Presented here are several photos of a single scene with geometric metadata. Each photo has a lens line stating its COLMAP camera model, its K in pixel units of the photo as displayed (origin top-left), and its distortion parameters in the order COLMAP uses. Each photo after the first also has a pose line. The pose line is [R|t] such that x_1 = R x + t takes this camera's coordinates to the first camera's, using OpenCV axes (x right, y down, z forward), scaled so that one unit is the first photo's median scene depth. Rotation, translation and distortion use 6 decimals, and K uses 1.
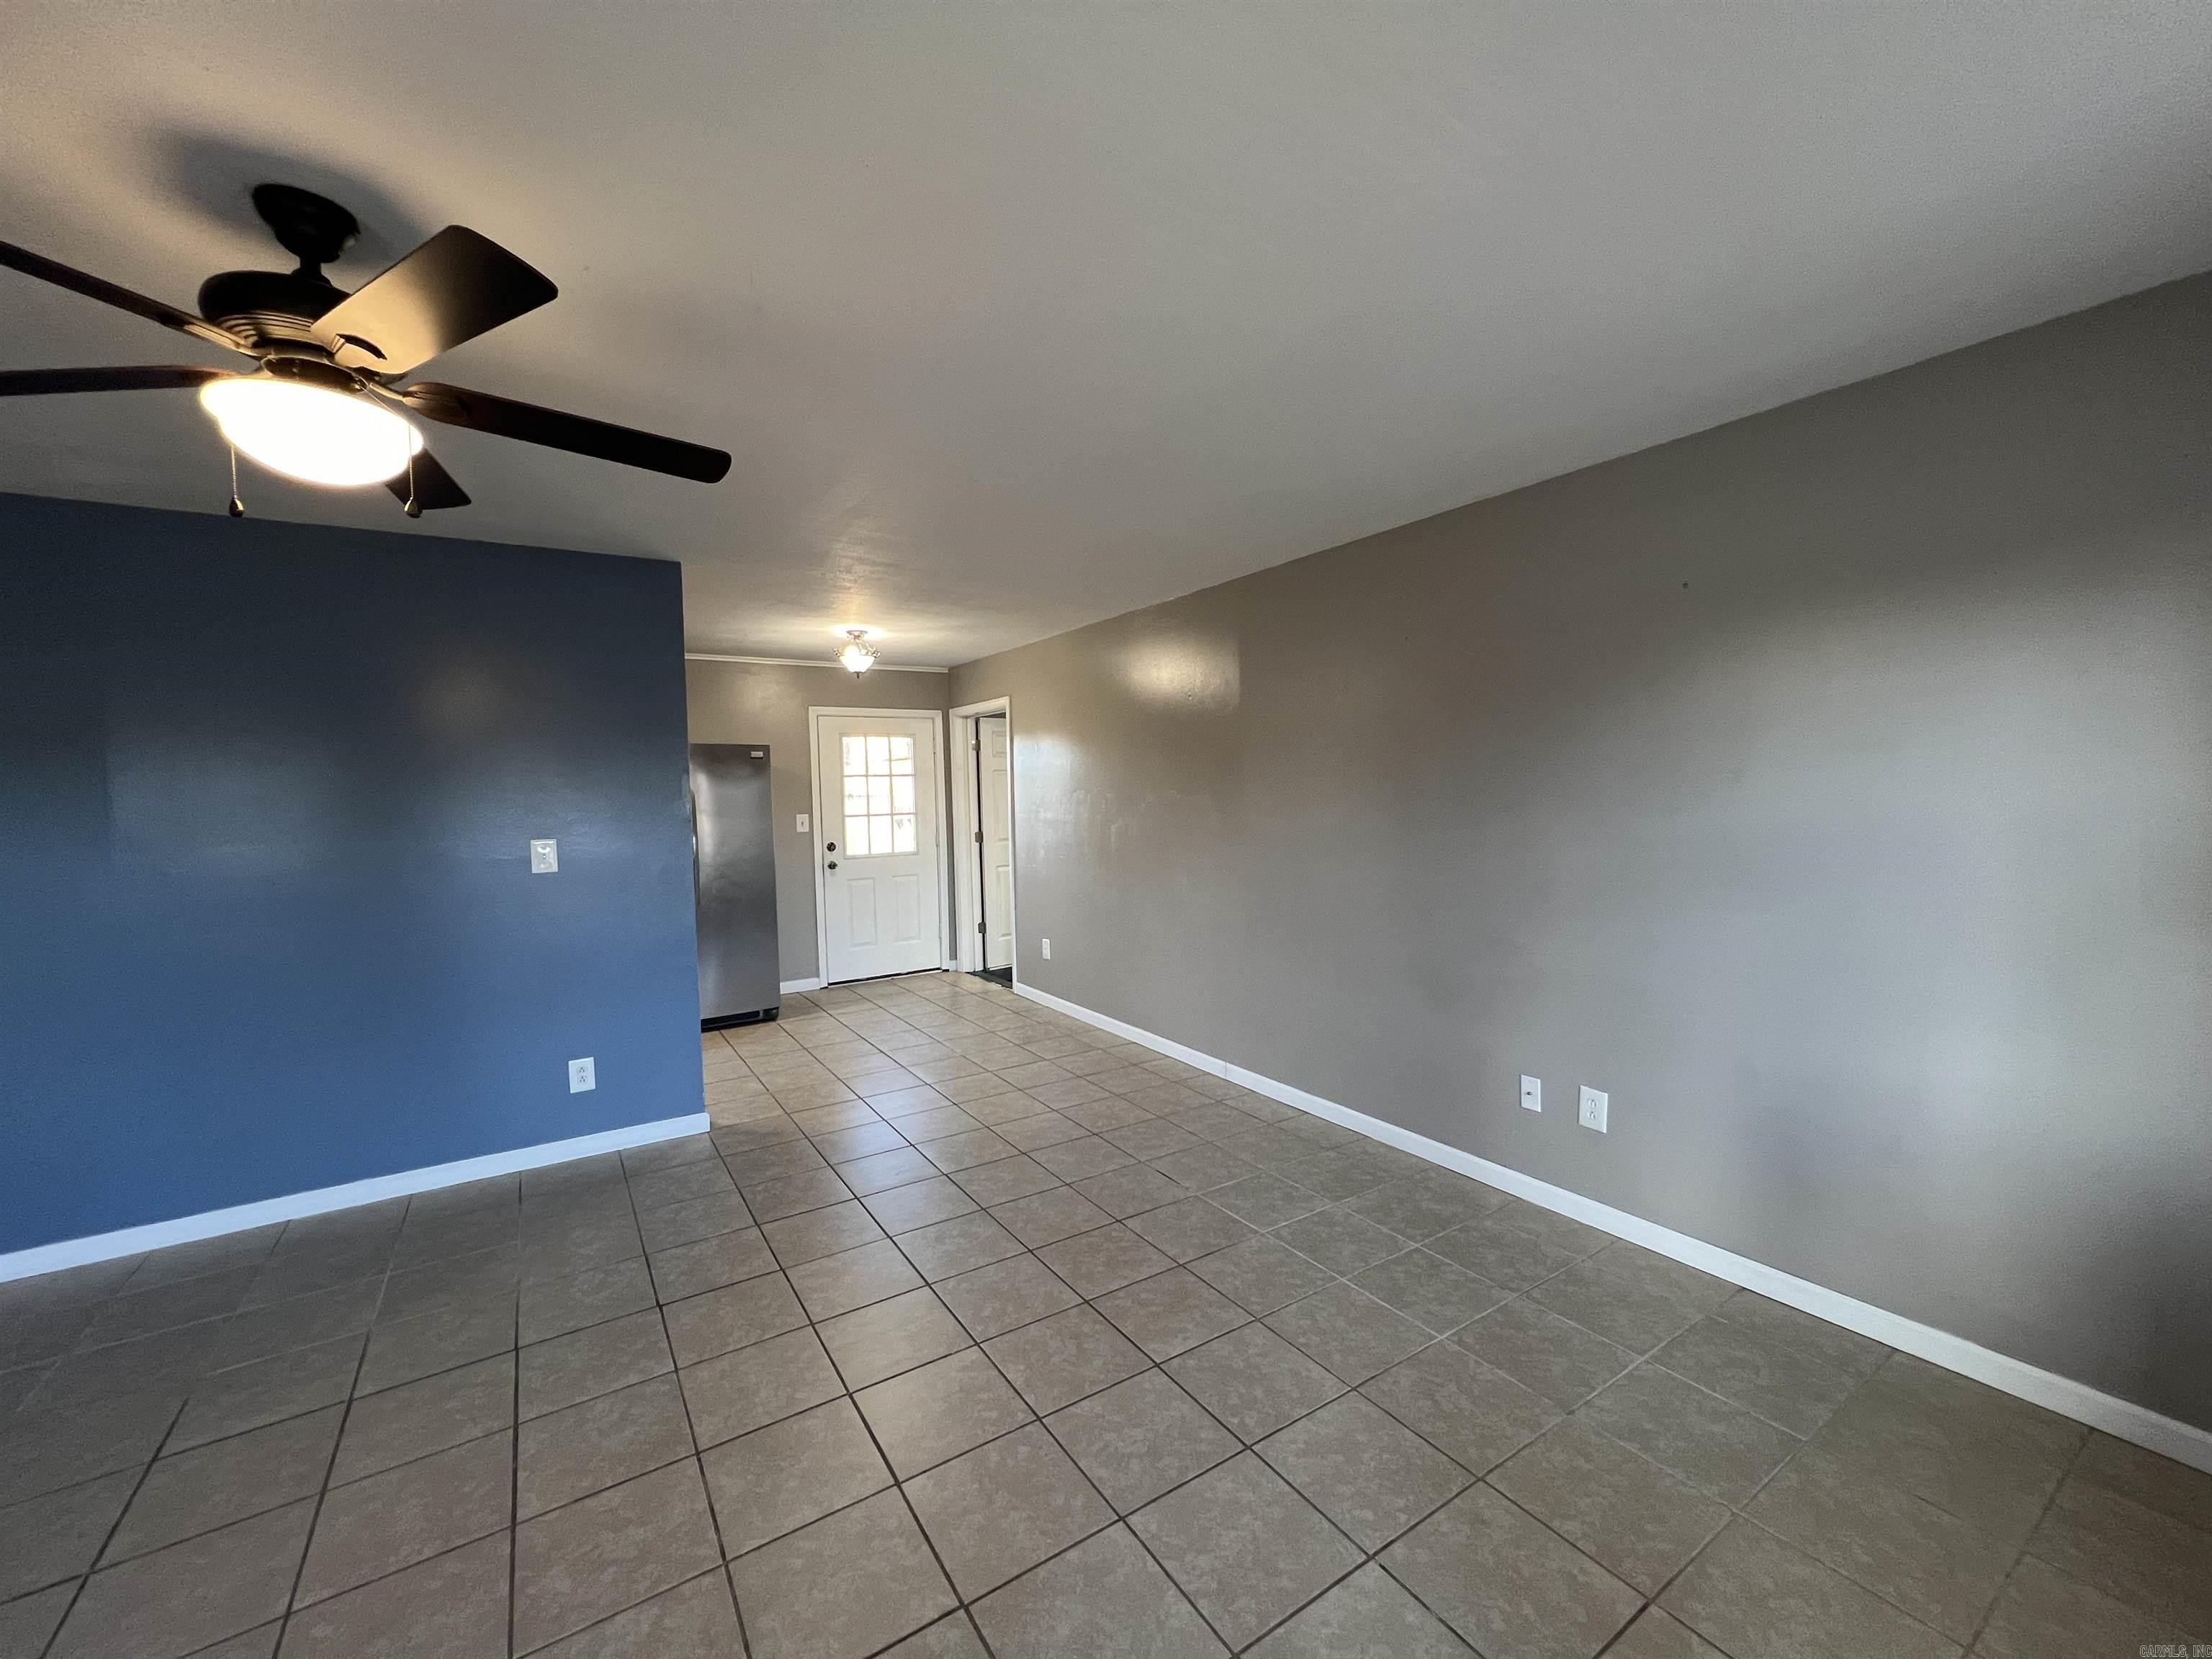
lens RADIAL K [[883.5, 0, 1106.0], [0, 883.5, 829.5], [0, 0, 1]] dist [-0.000311, 0.000113]
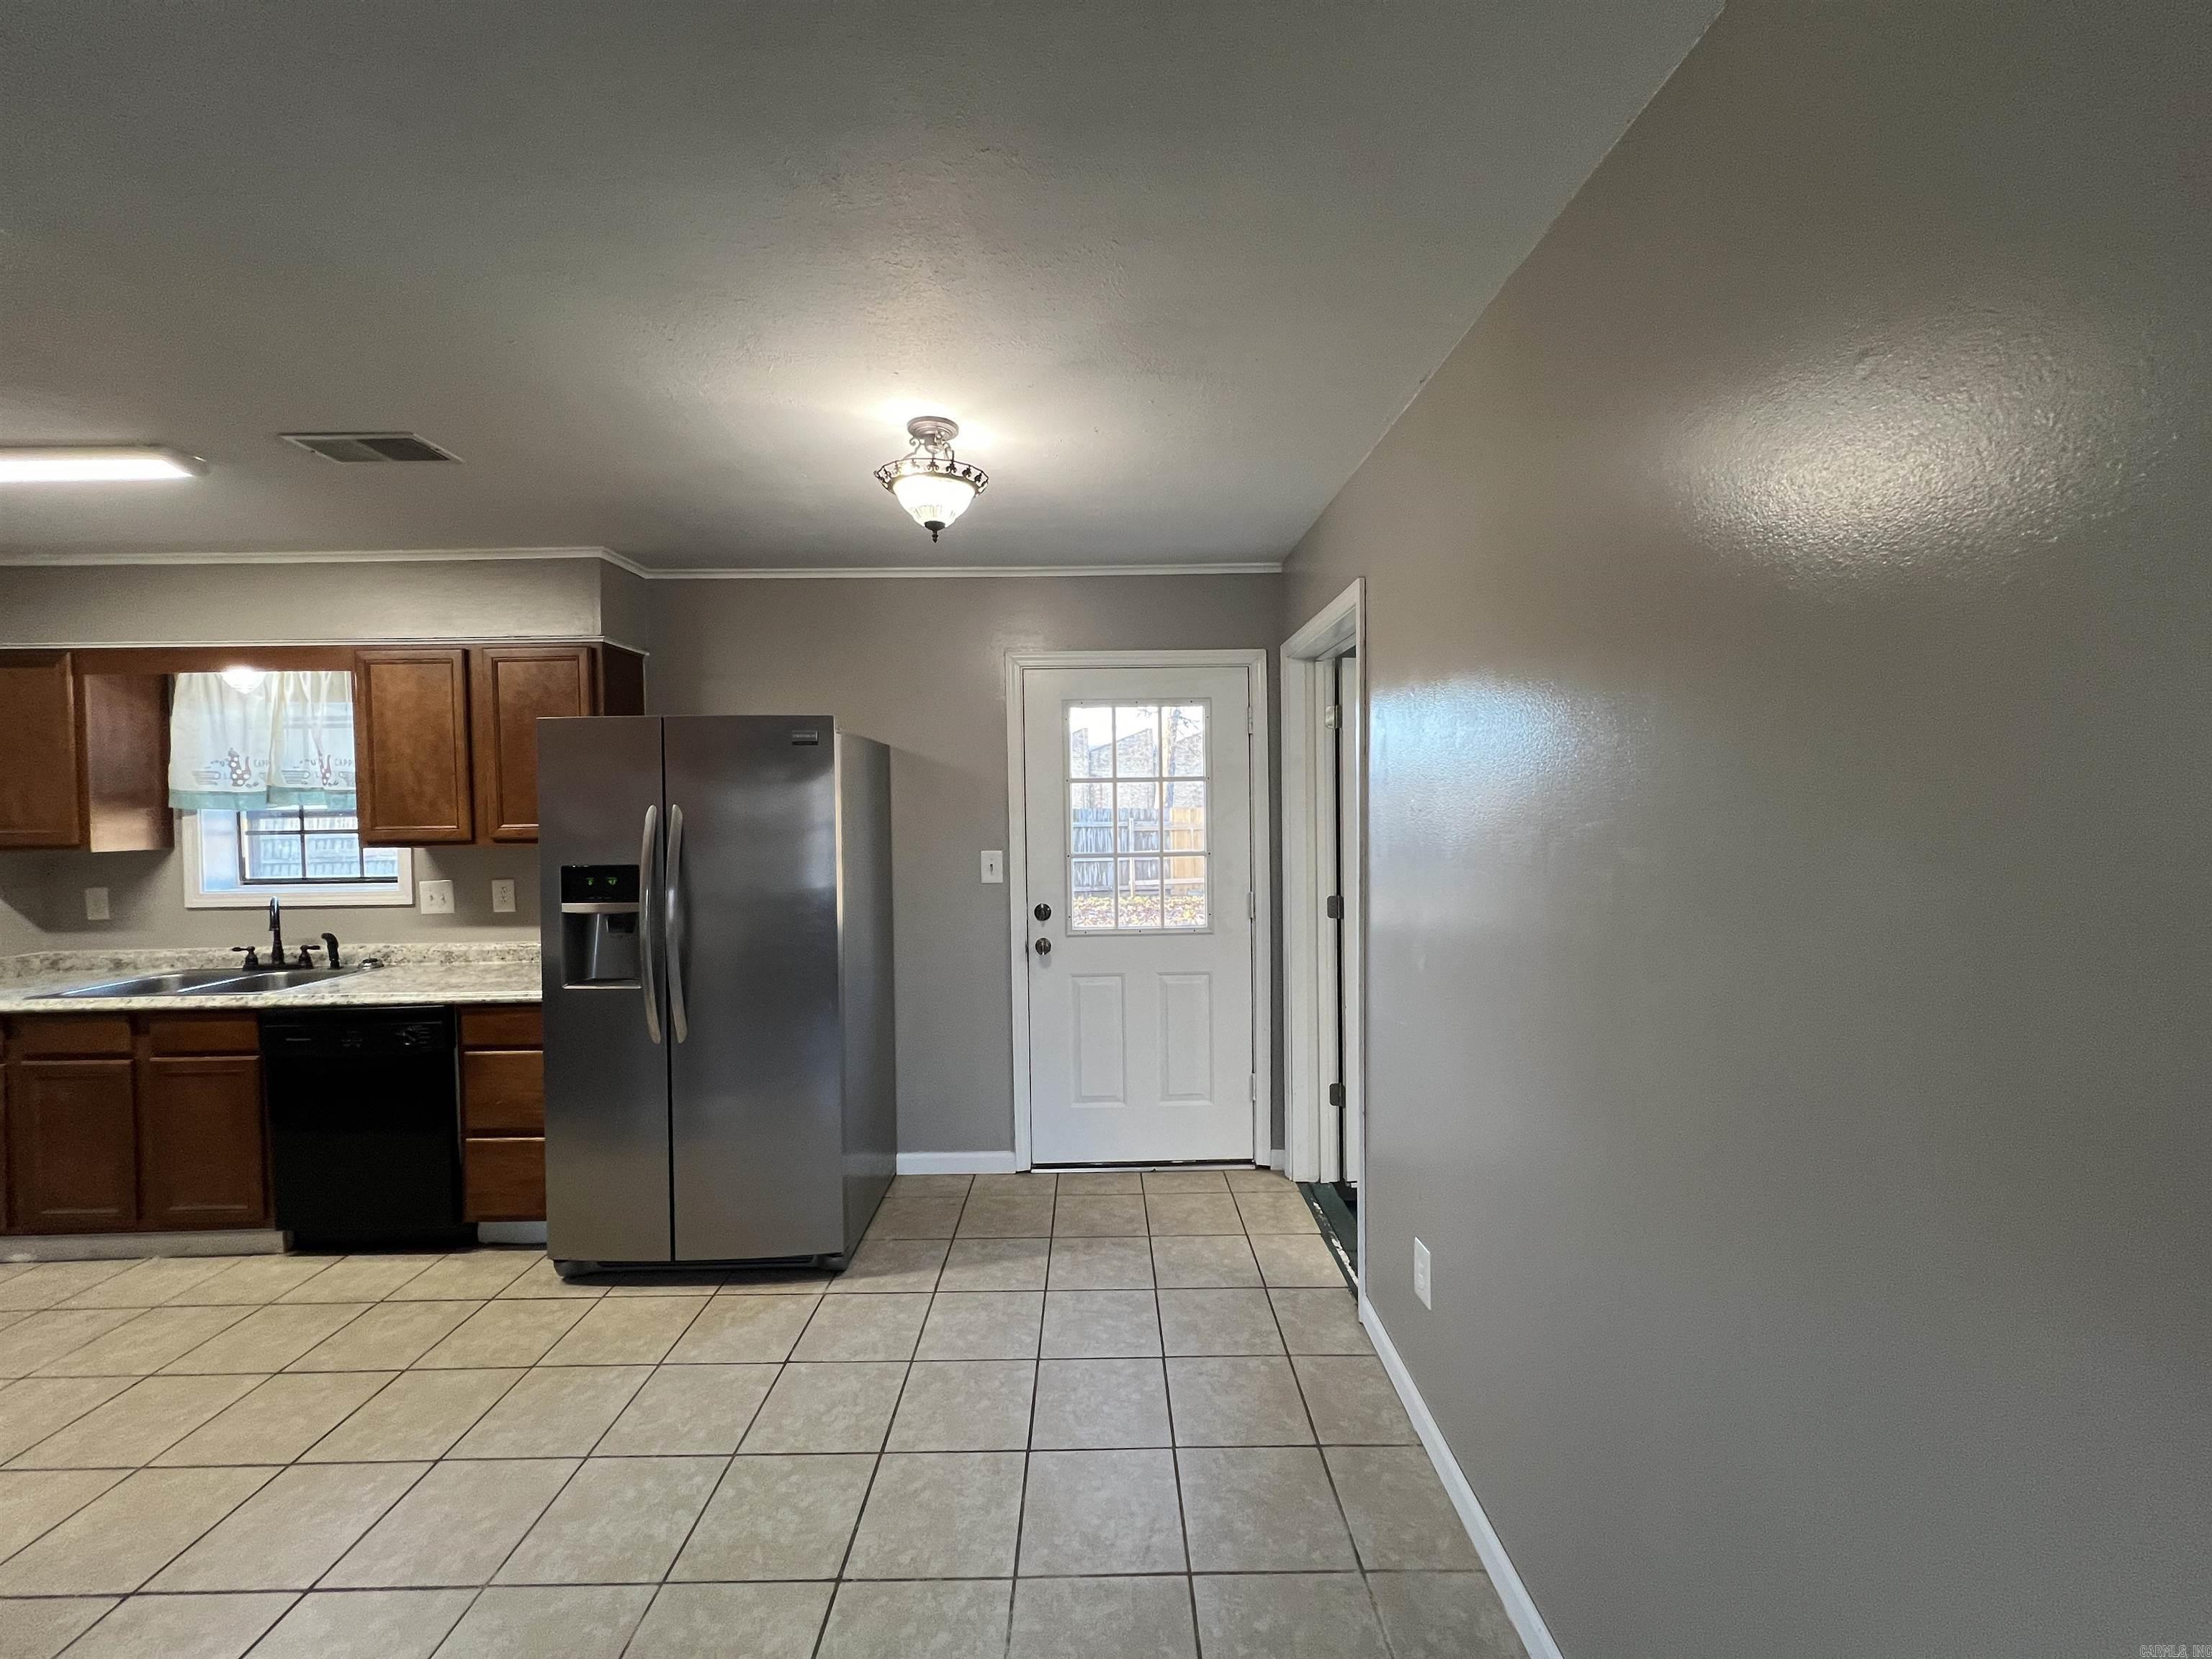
lens RADIAL K [[888.6, 0, 1108.9], [0, 888.6, 823.5], [0, 0, 1]] dist [-0.001268, 0.000631]
pose [[0.846787, 0.022102, -0.531472, 0.009999], [-0.030887, 0.999494, -0.007646, -0.035297], [0.531034, 0.022890, 0.847041, 0.636382]]
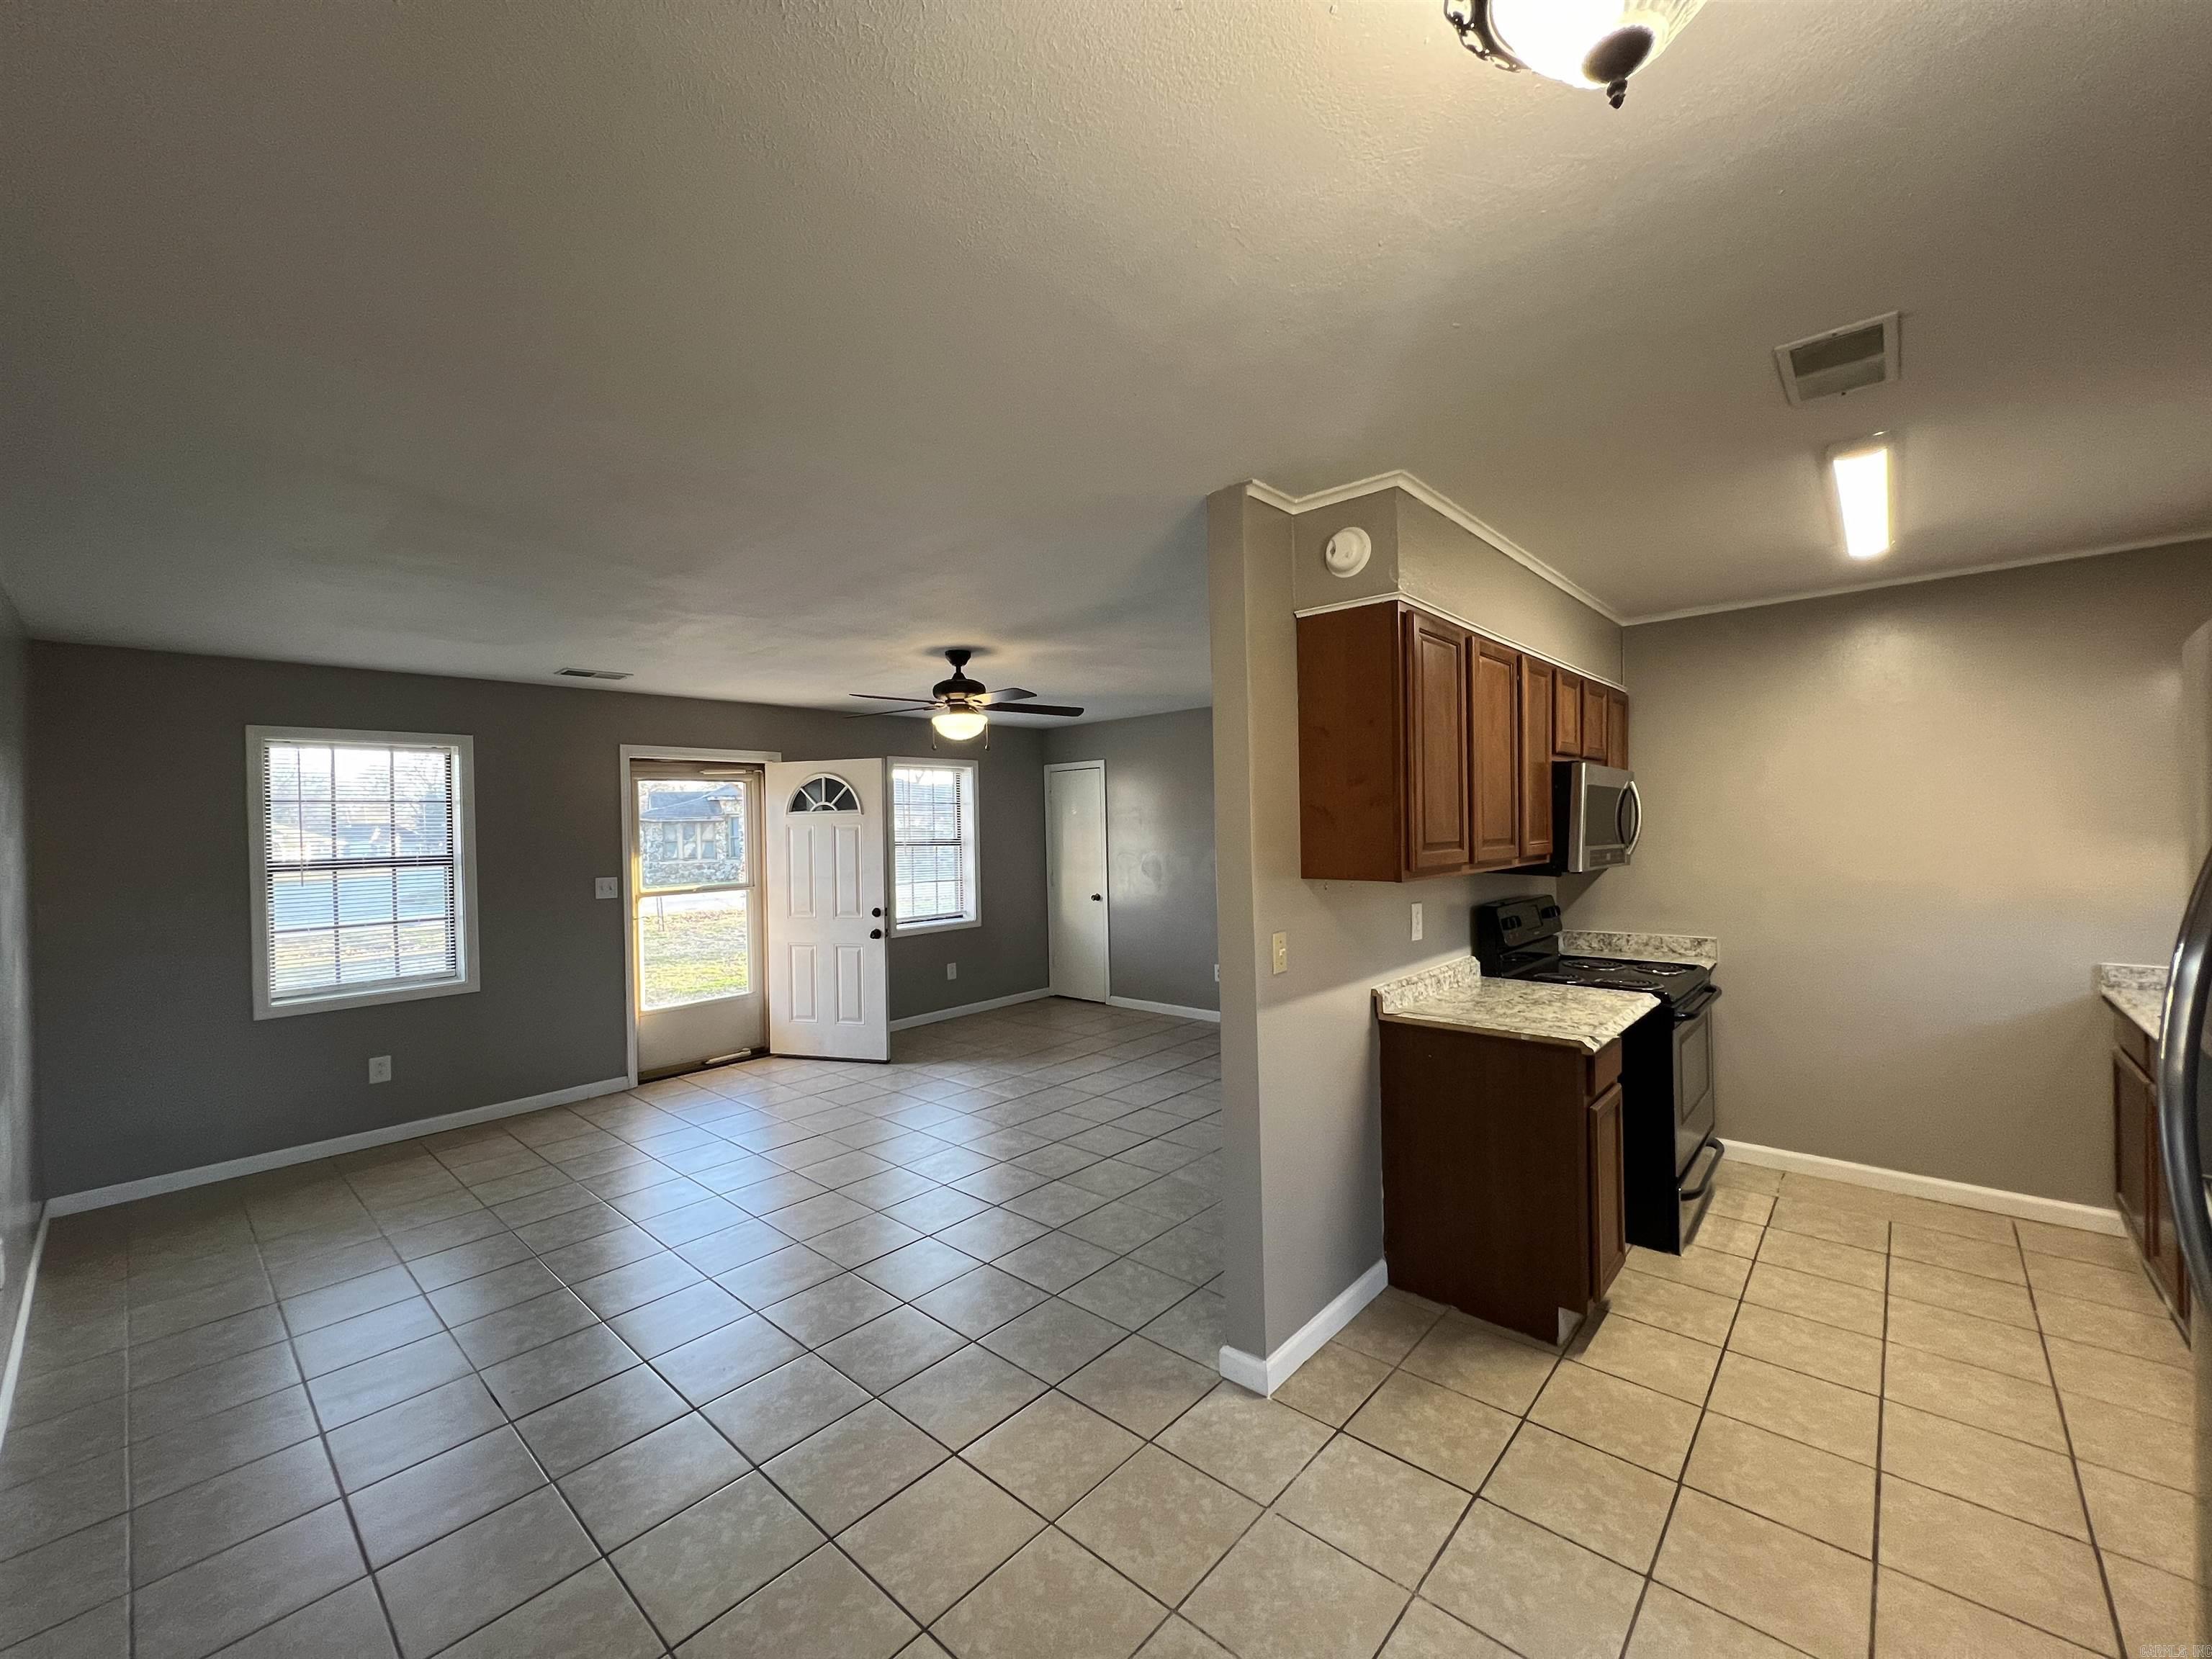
lens RADIAL K [[888.6, 0, 1108.9], [0, 888.6, 823.5], [0, 0, 1]] dist [-0.001268, 0.000631]
pose [[-0.963591, 0.044153, -0.263710, -0.145834], [0.031724, 0.998184, 0.051207, -0.058804], [0.265492, 0.040977, -0.963242, 1.029483]]
